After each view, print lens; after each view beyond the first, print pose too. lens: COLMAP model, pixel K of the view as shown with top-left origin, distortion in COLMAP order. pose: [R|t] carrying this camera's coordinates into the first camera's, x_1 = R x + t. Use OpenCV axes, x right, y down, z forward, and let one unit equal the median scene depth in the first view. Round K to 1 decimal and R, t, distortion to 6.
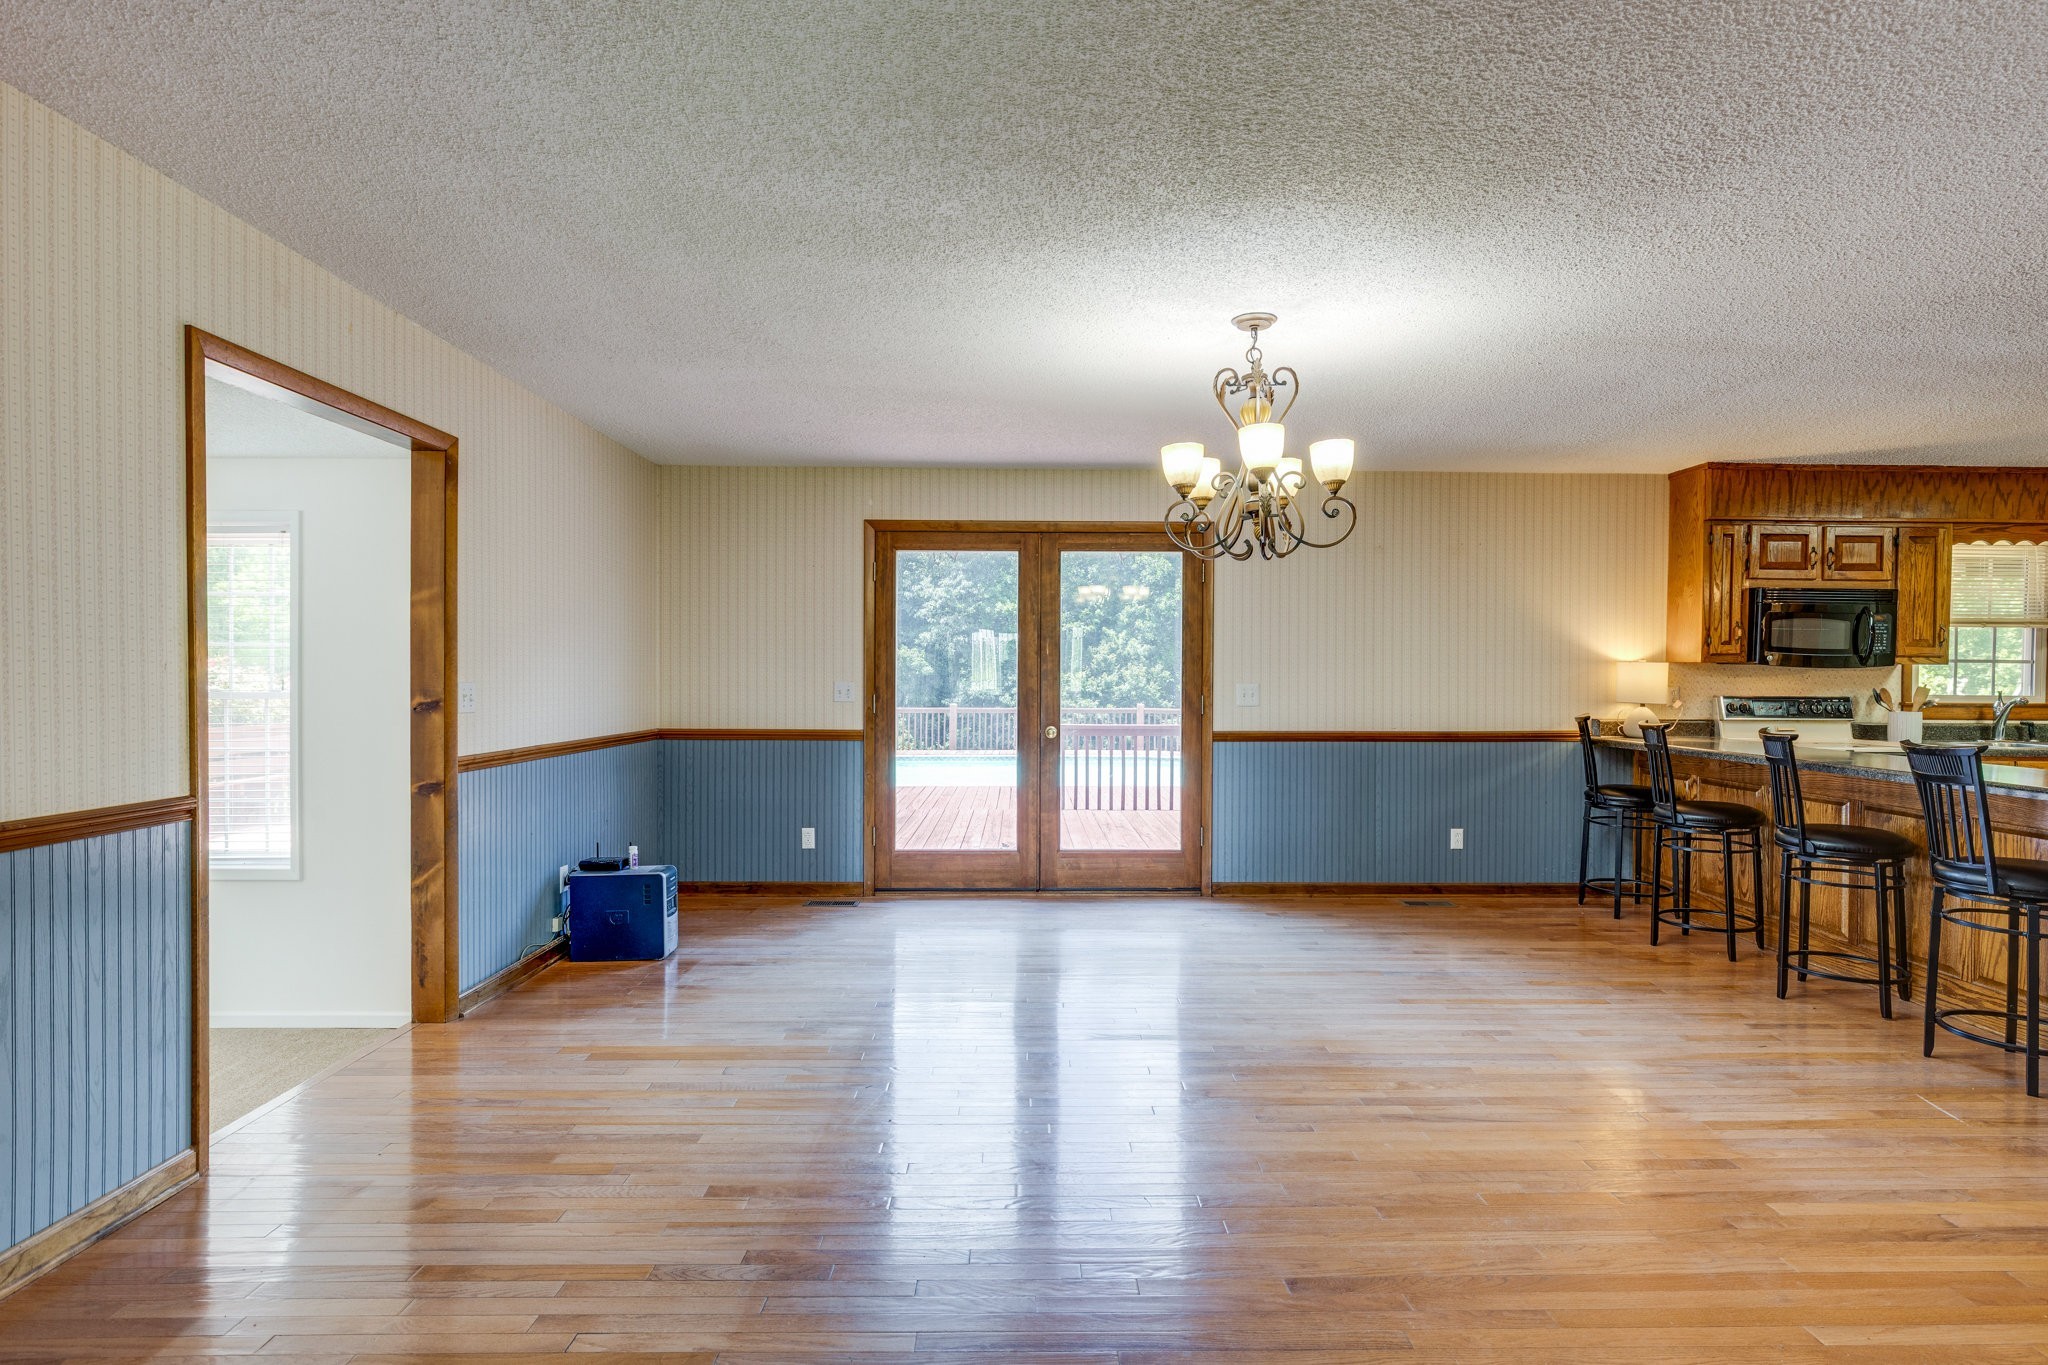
lens RADIAL K [[994.6, 0, 1070.5], [0, 994.6, 679.9], [0, 0, 1]] dist [0.013202, -0.000379]
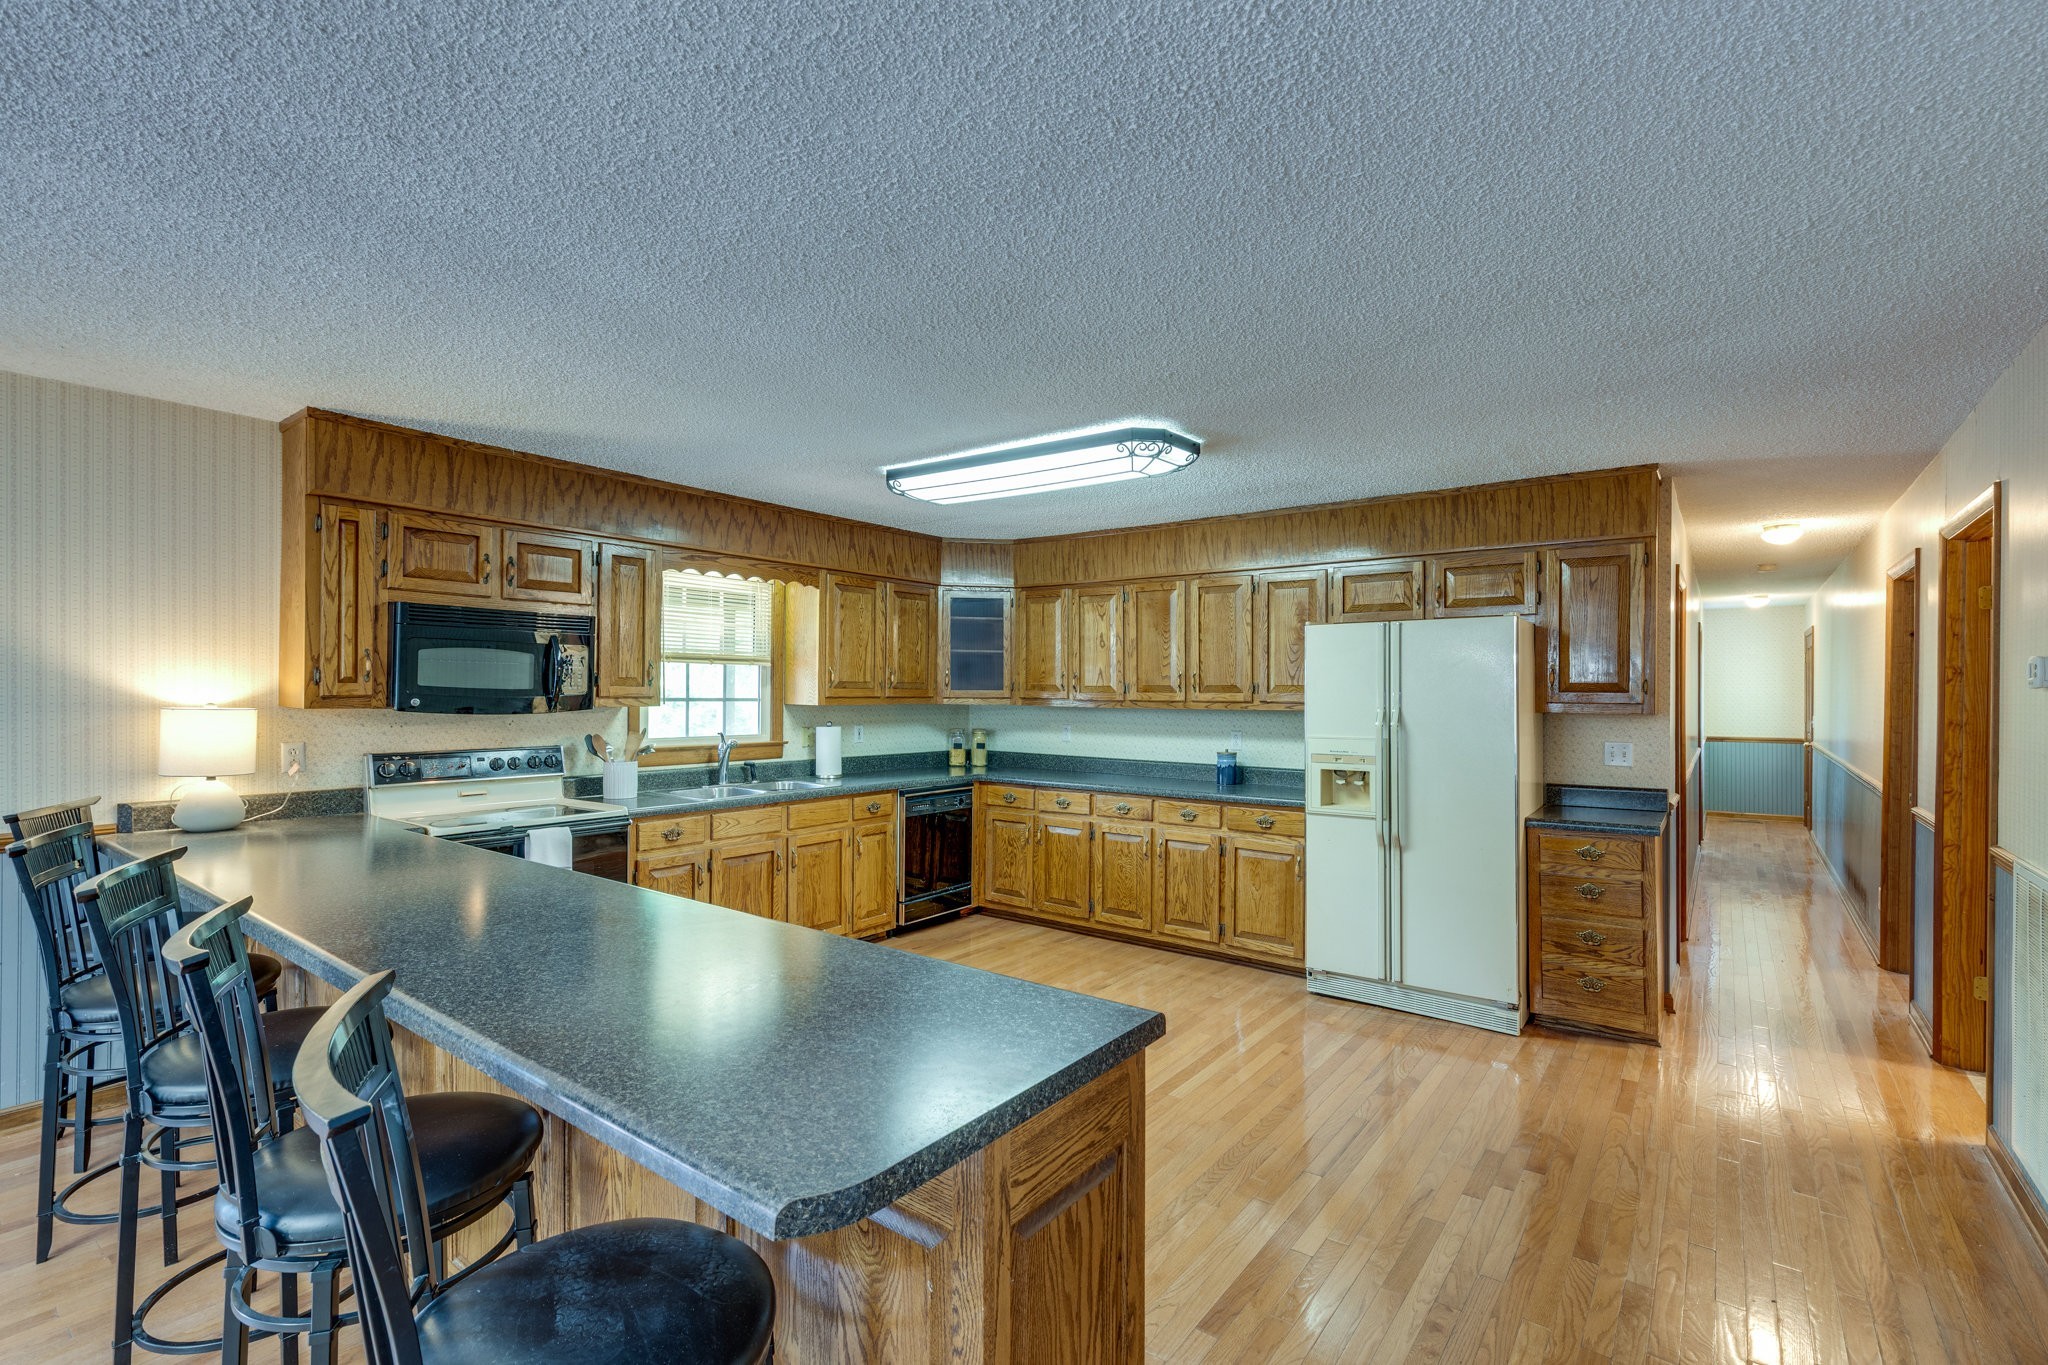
lens RADIAL K [[908.9, 0, 1037.1], [0, 908.9, 688.0], [0, 0, 1]] dist [0.002201, -0.000698]
pose [[0.630254, -0.000463, 0.776389, 0.467980], [0.007419, 0.999958, -0.005427, -0.024307], [-0.776353, 0.009180, 0.630231, 0.243778]]
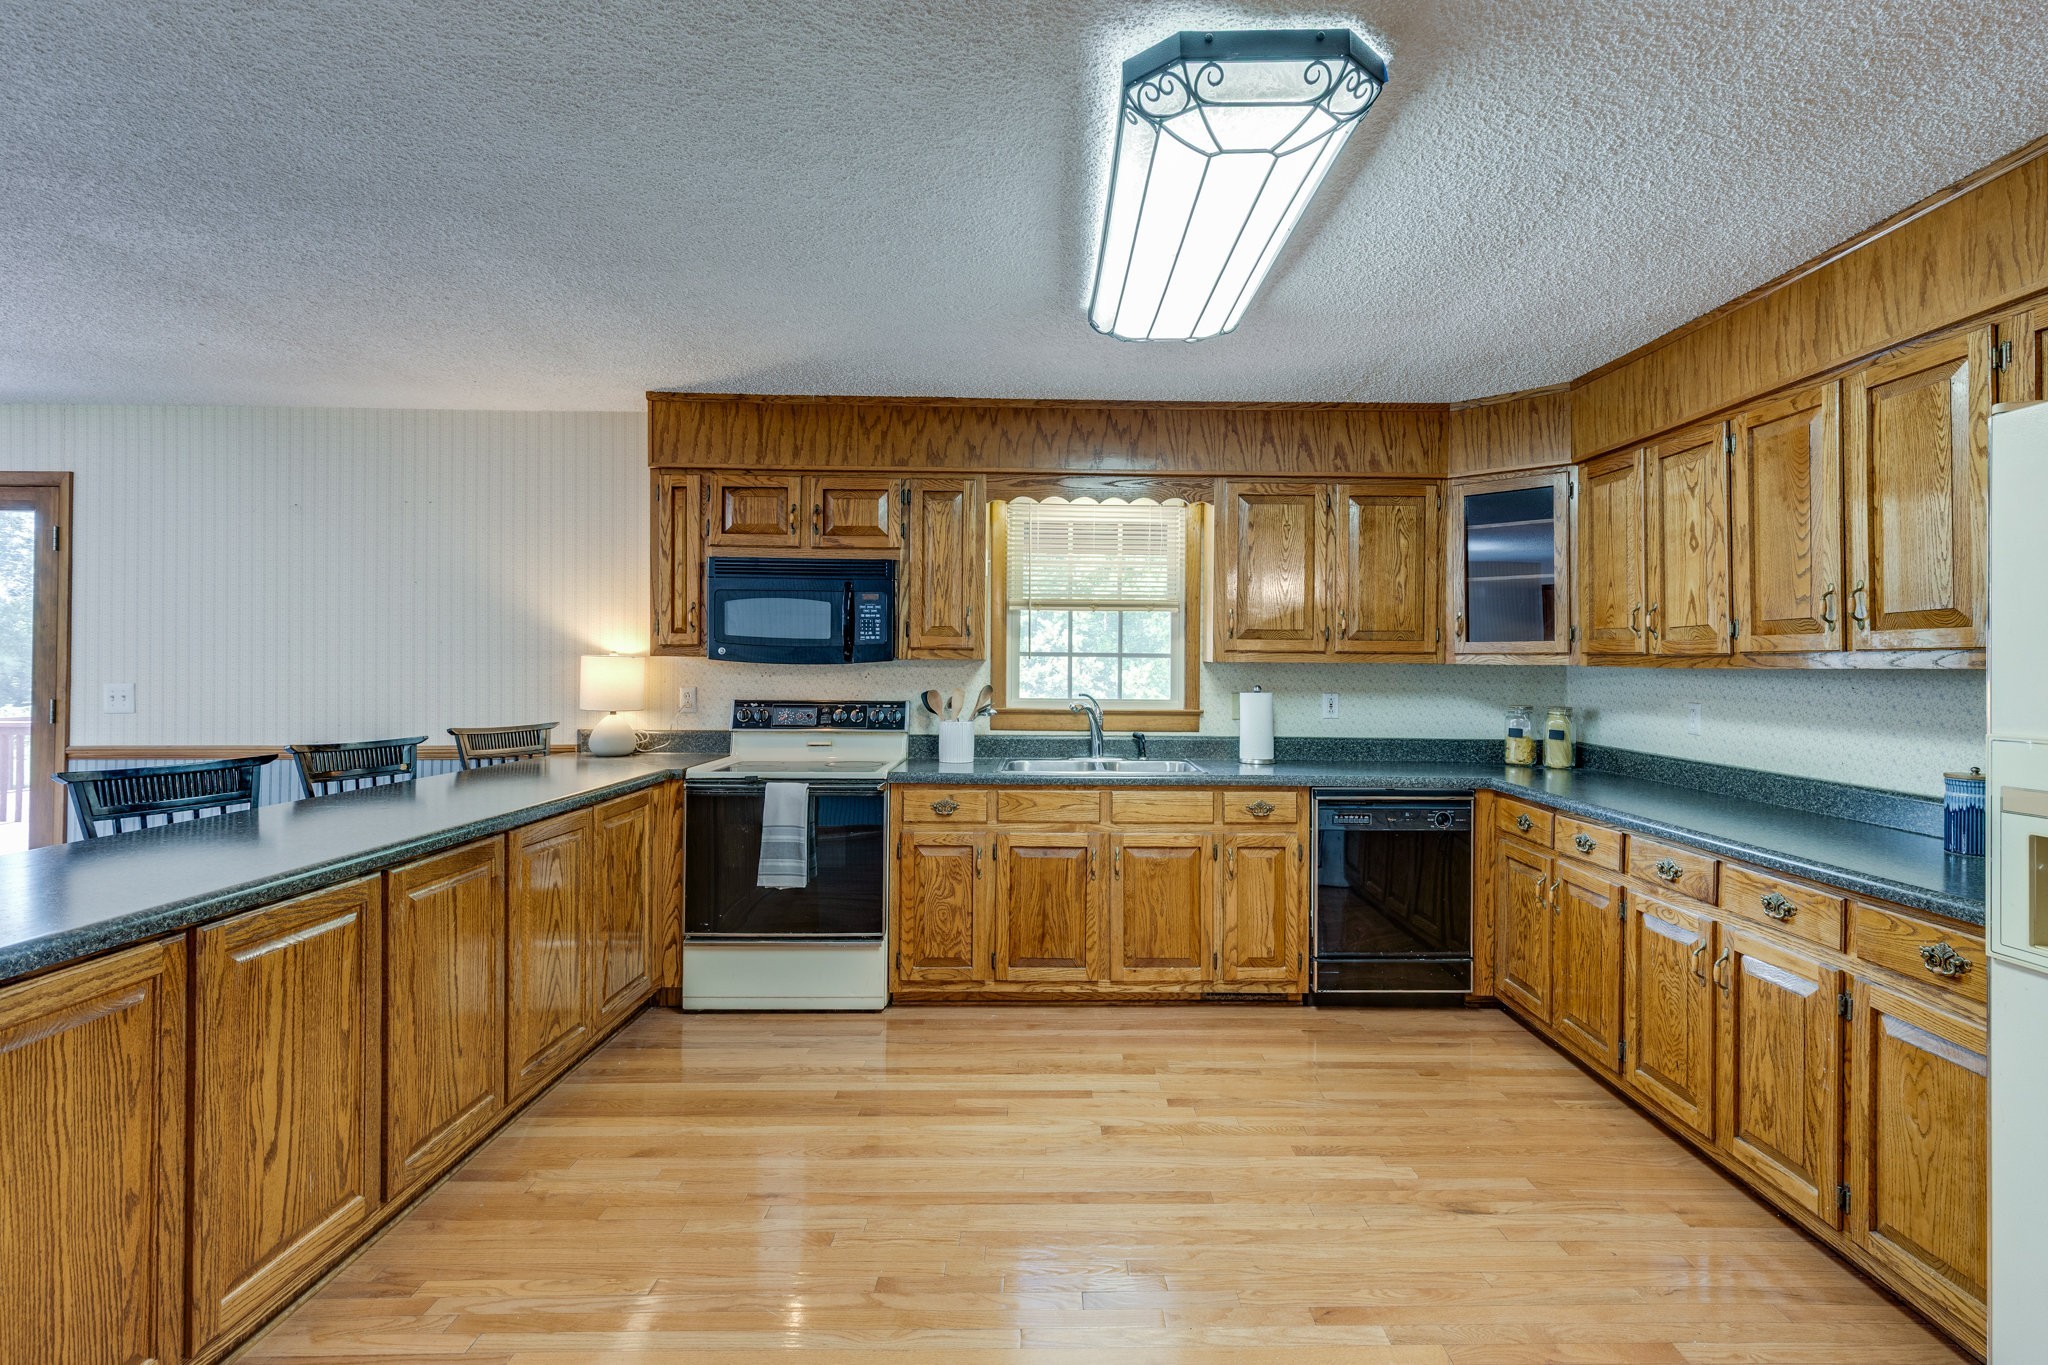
lens RADIAL K [[994.6, 0, 1065.8], [0, 994.6, 652.5], [0, 0, 1]] dist [0.013202, -0.000379]
pose [[0.999839, 0.000093, -0.017951, 0.957182], [-0.000518, 0.999719, -0.023694, -0.002368], [0.017944, 0.023699, 0.999558, 0.251069]]
